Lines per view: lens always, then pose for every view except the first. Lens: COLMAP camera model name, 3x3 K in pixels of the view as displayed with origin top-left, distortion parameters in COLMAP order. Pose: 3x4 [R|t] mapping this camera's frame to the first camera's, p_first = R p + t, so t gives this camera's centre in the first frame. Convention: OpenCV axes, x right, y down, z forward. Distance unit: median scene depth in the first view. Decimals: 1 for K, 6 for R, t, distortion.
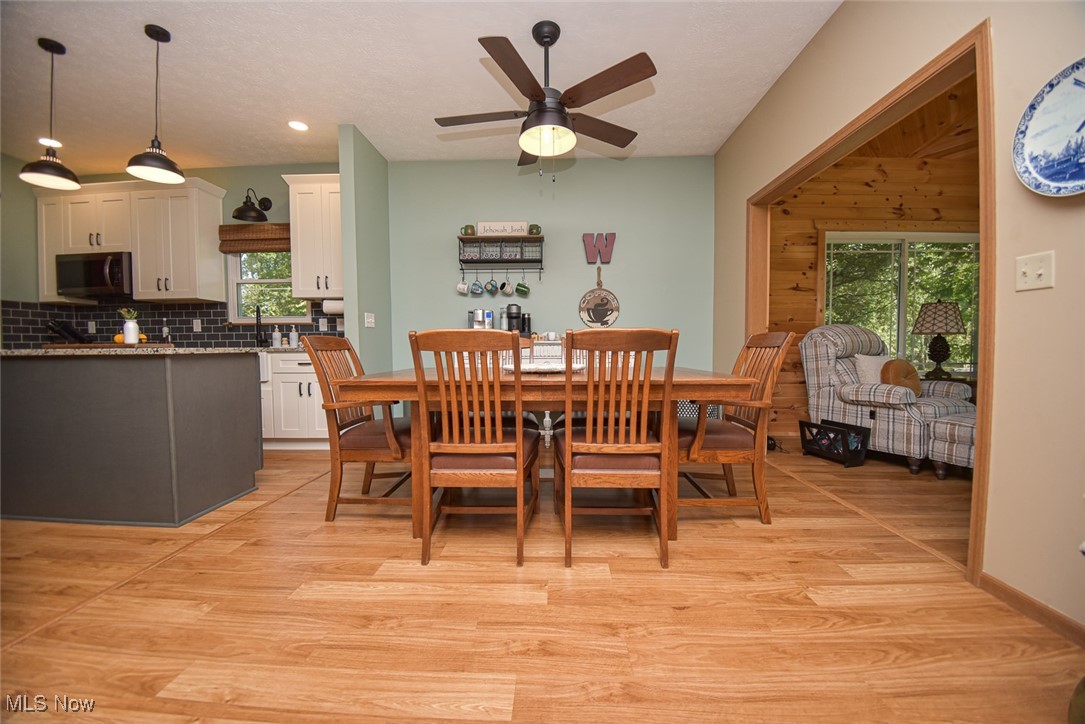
lens RADIAL K [[401.8, 0, 542.5], [0, 401.8, 362.0], [0, 0, 1]] dist [-0.010200, -0.005893]
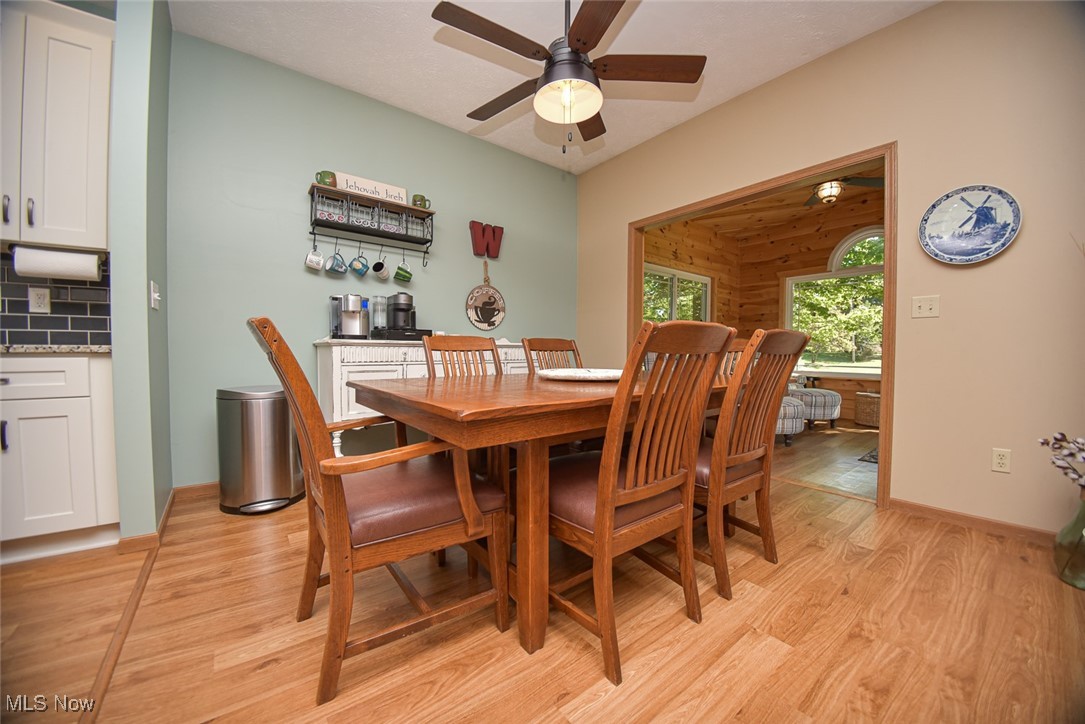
lens RADIAL K [[392.2, 0, 542.5], [0, 392.2, 362.0], [0, 0, 1]] dist [0.011758, -0.018790]
pose [[0.769015, -0.007885, 0.639182, -0.379049], [0.014977, 0.999872, -0.005684, -0.004354], [-0.639055, 0.013944, 0.769034, 0.280541]]
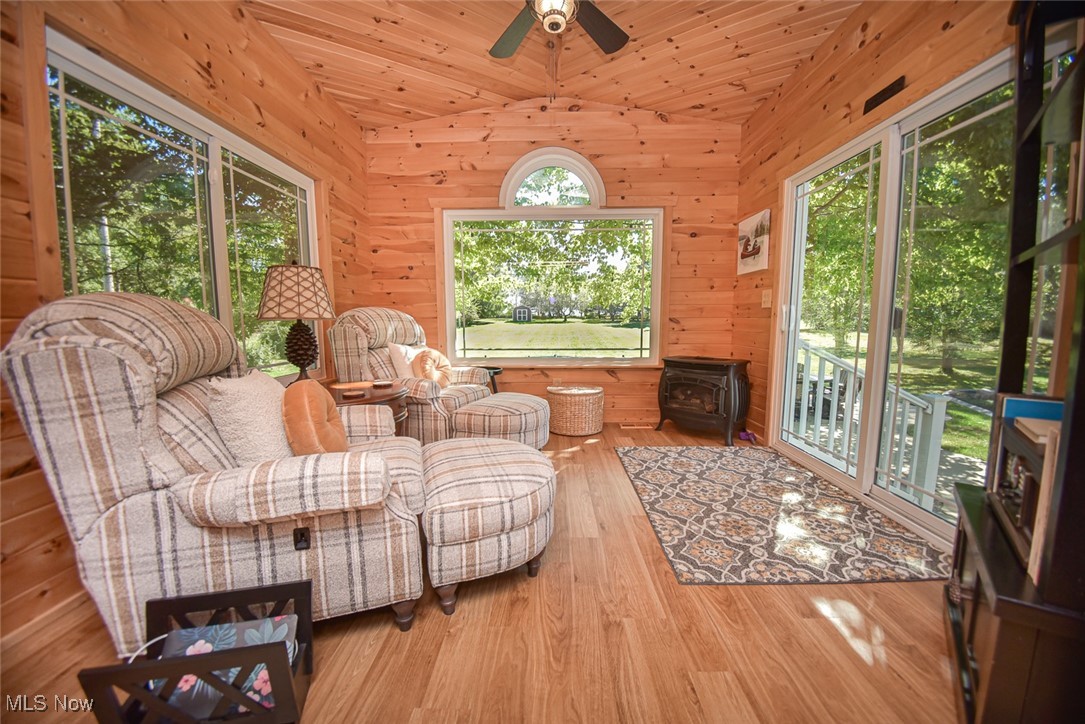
lens RADIAL K [[407.2, 0, 542.5], [0, 407.2, 362.0], [0, 0, 1]] dist [0.000537, -0.015060]
pose [[-0.009831, -0.100974, 0.994840, 0.402299], [0.045171, 0.993828, 0.101318, -0.056129], [-0.998931, 0.045934, -0.005210, 0.671286]]
